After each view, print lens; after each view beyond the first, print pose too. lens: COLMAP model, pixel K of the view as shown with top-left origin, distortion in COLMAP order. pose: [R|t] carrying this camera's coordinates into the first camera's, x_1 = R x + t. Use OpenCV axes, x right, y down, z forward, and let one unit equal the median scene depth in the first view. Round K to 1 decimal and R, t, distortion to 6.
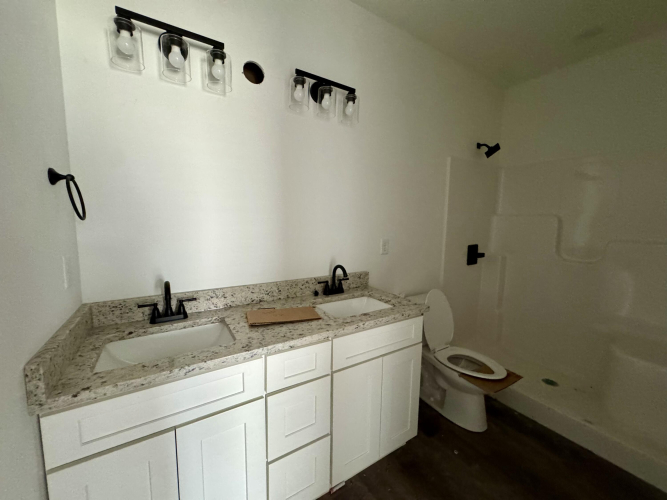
lens RADIAL K [[265.0, 0, 329.8], [0, 265.0, 250.3], [0, 0, 1]] dist [-0.002475, 0.000202]
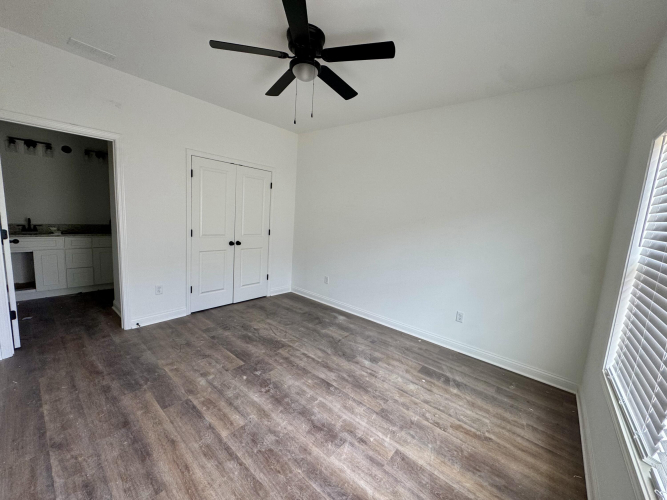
lens RADIAL K [[265.0, 0, 337.2], [0, 265.0, 248.2], [0, 0, 1]] dist [-0.002475, 0.000202]
pose [[0.943628, 0.010044, 0.330856, 1.832938], [-0.024276, 0.998948, 0.038912, 0.270391], [-0.330117, -0.044750, 0.942879, -3.234689]]
